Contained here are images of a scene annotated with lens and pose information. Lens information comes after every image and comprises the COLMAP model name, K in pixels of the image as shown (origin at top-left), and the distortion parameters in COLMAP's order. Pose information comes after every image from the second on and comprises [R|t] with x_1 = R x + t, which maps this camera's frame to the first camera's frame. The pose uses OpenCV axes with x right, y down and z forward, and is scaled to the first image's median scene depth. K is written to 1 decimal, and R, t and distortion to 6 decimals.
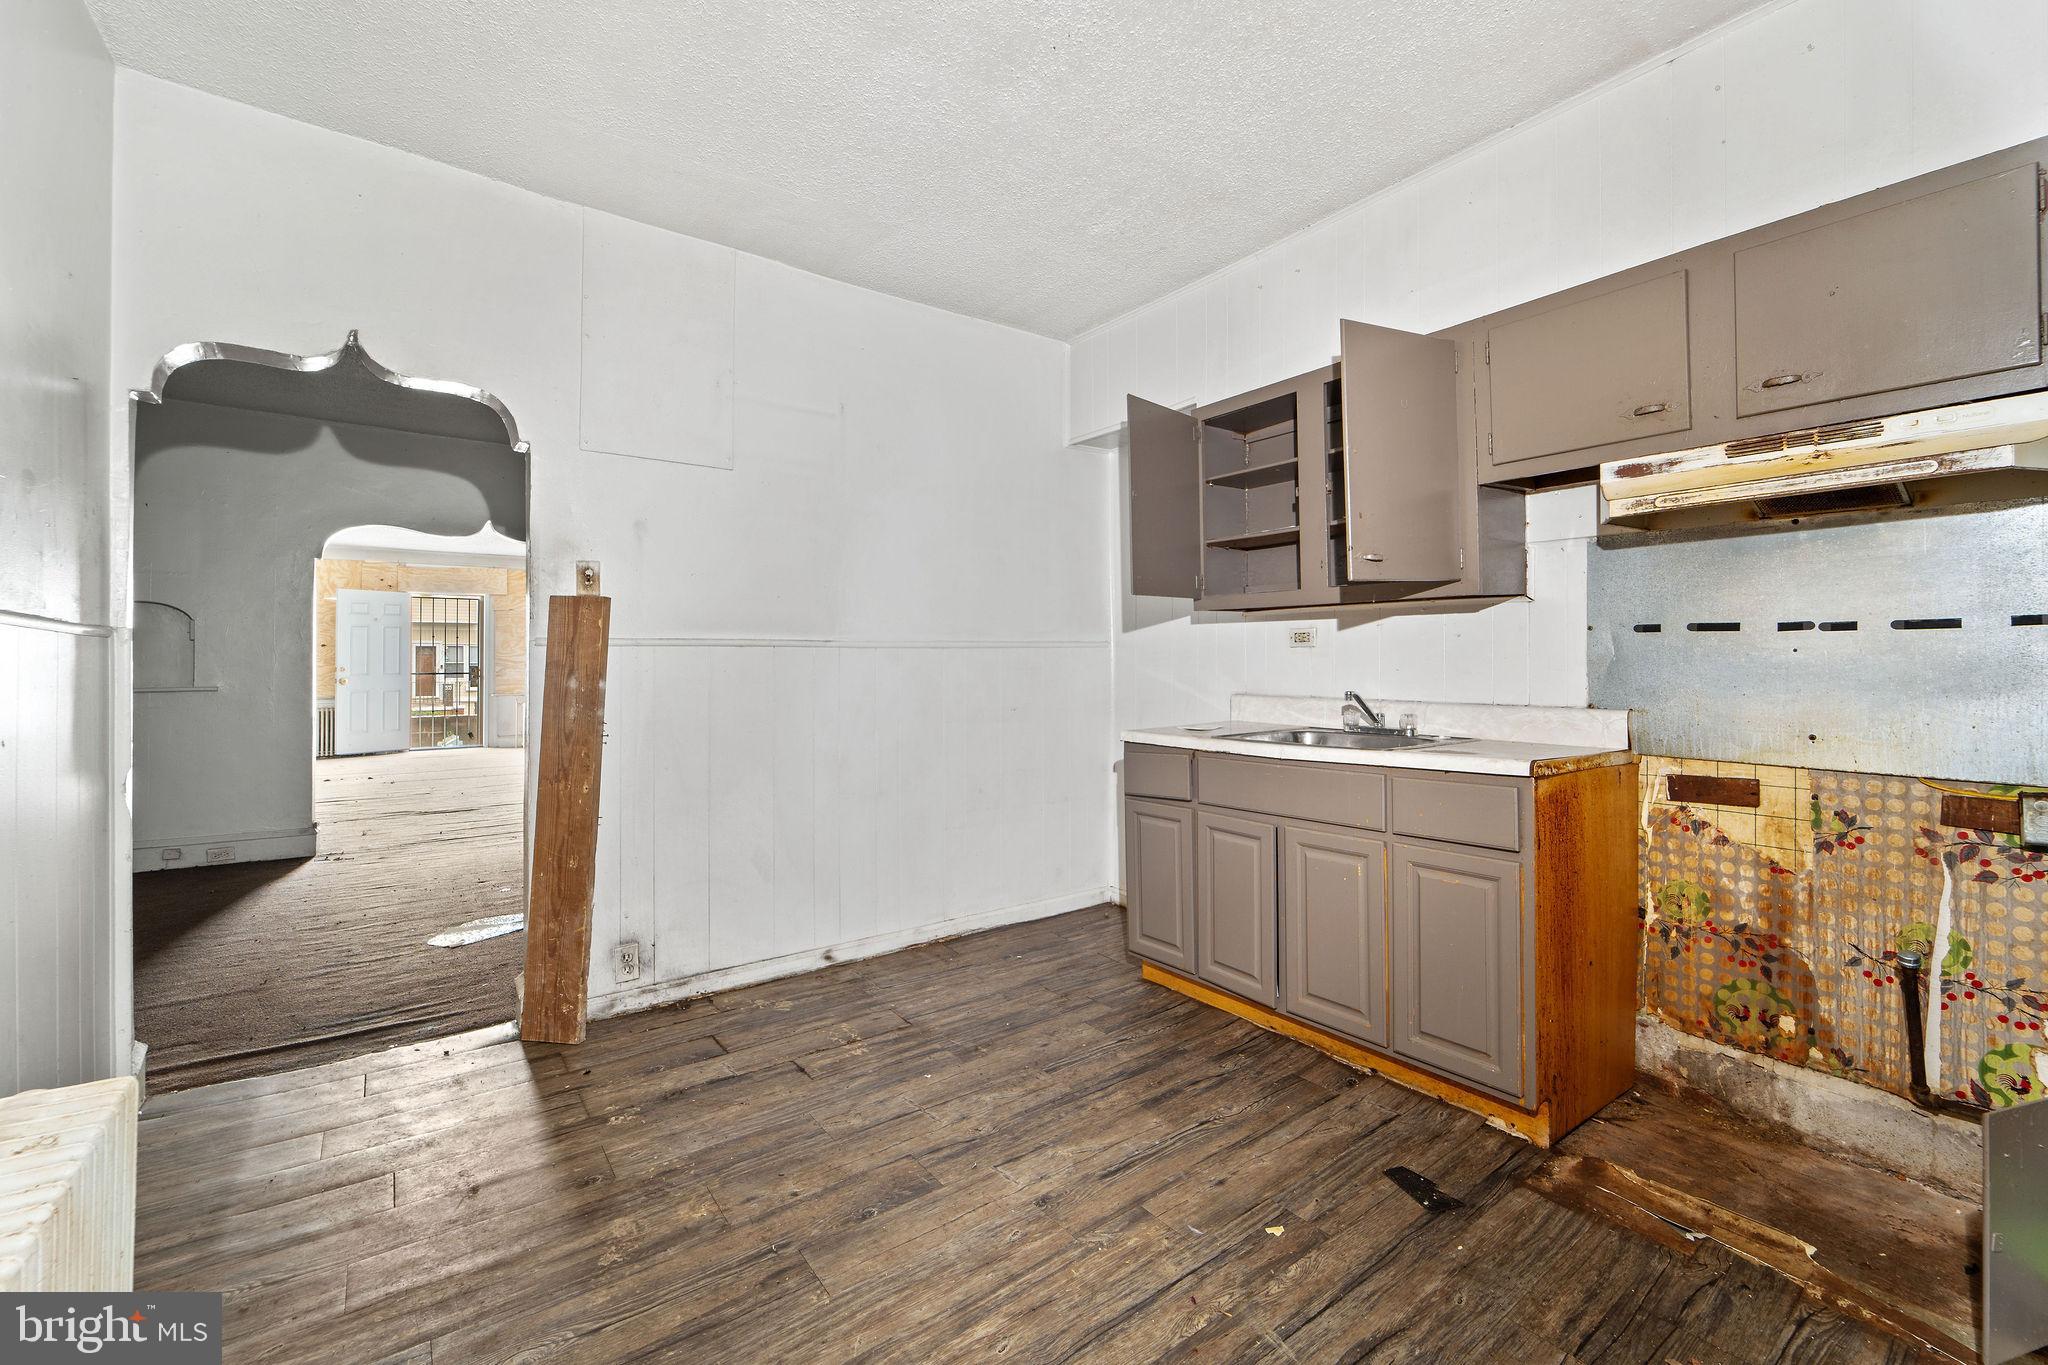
lens RADIAL K [[847.2, 0, 1029.7], [0, 847.2, 656.7], [0, 0, 1]] dist [0.001283, 0.000017]
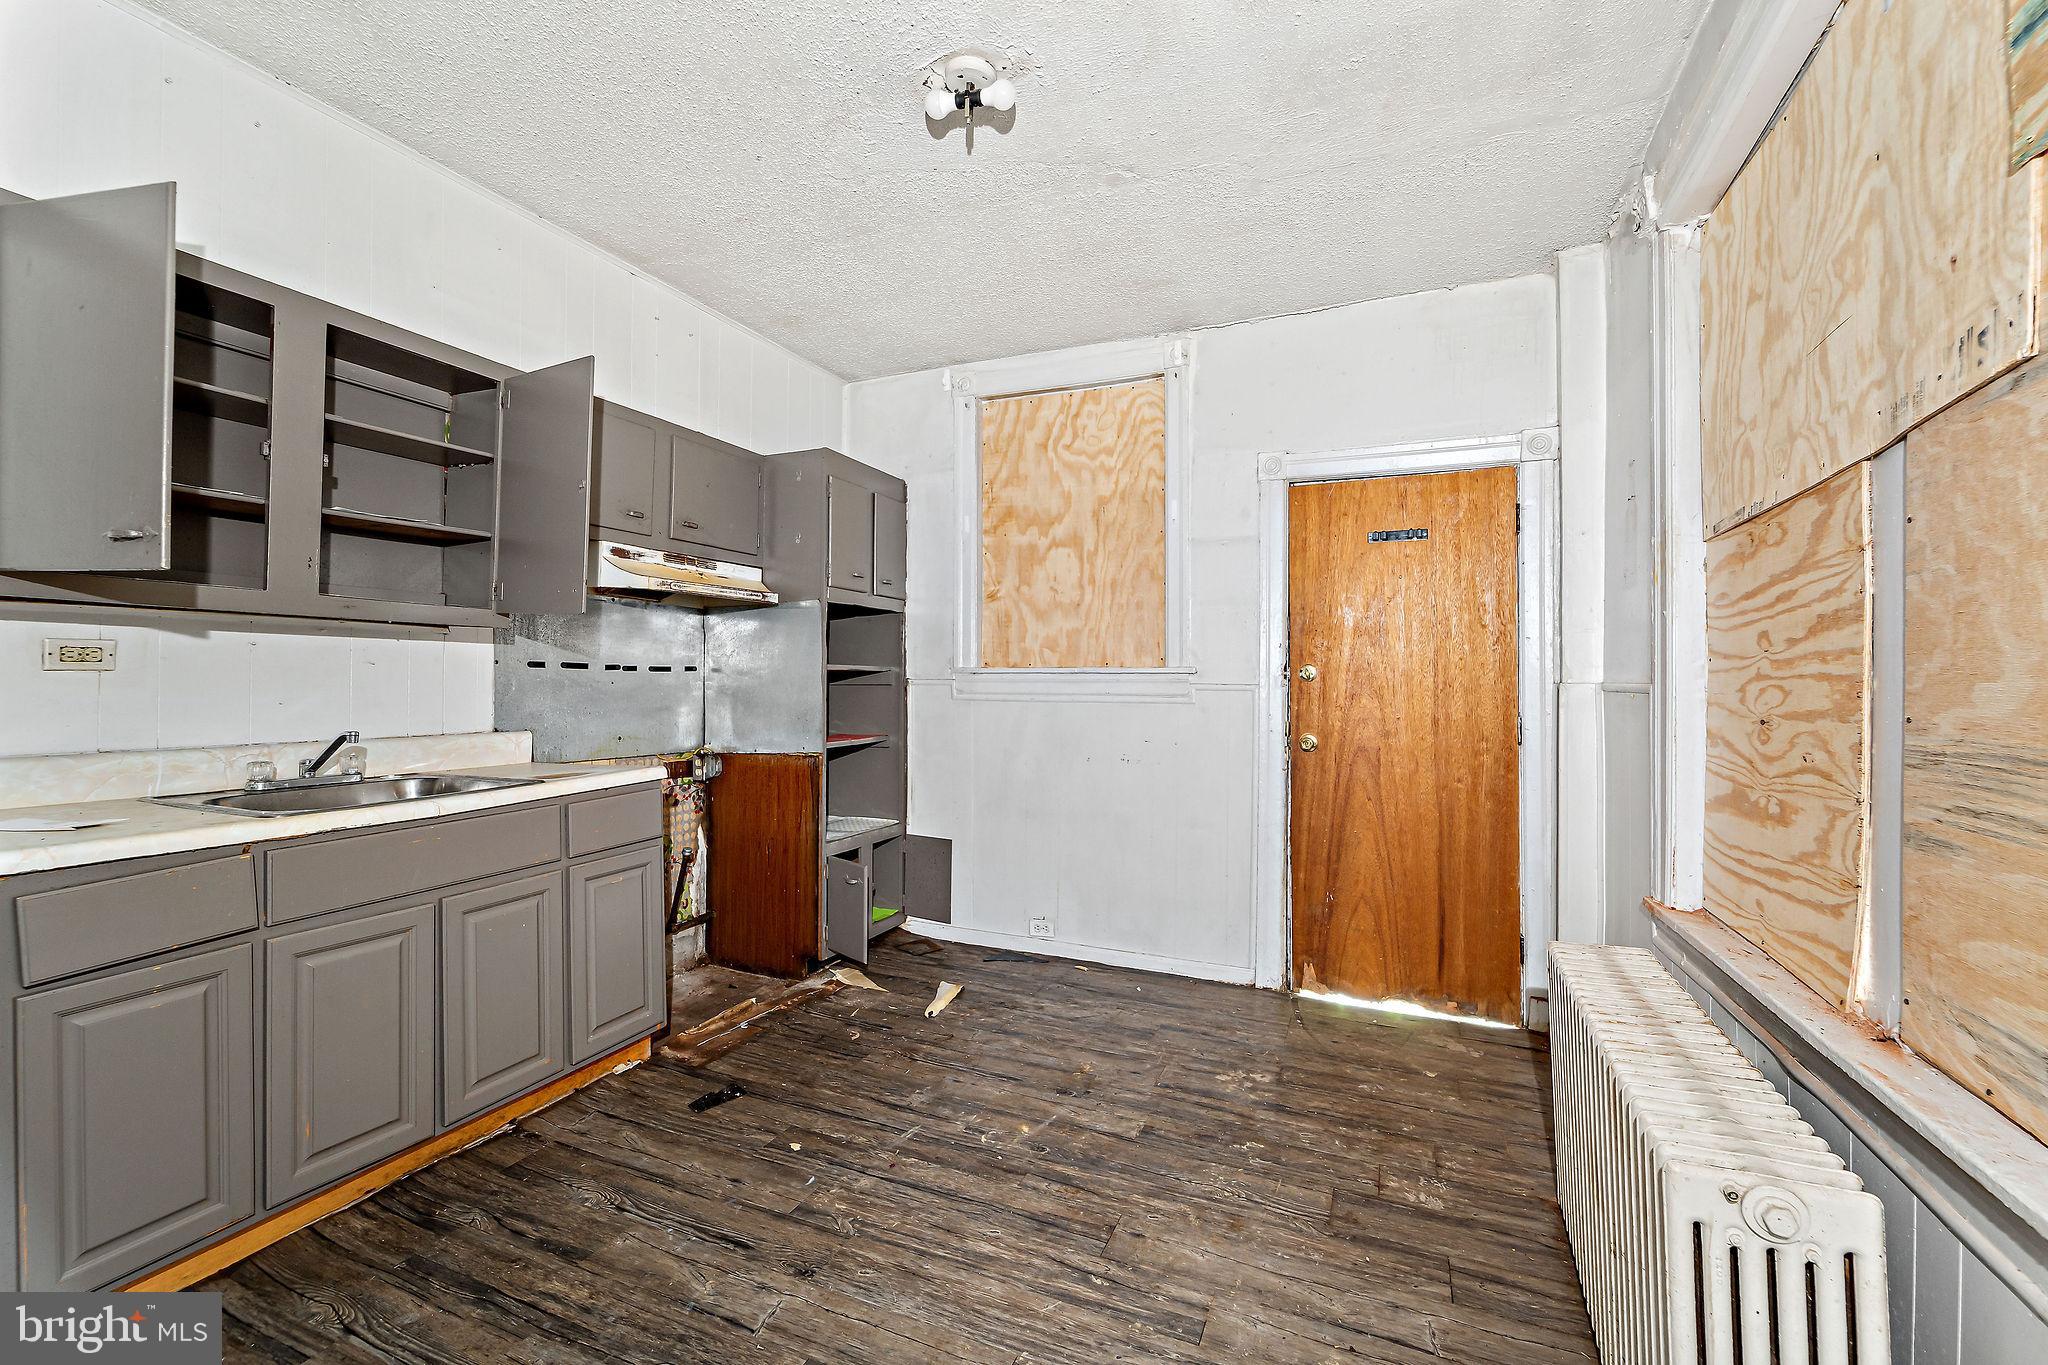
lens RADIAL K [[854.0, 0, 1027.6], [0, 854.0, 675.4], [0, 0, 1]] dist [0.001458, -0.002988]
pose [[-0.495706, 0.008244, 0.868451, -0.837088], [-0.004409, 0.999918, -0.012009, -0.006198], [-0.868479, -0.009782, -0.495629, 1.135421]]
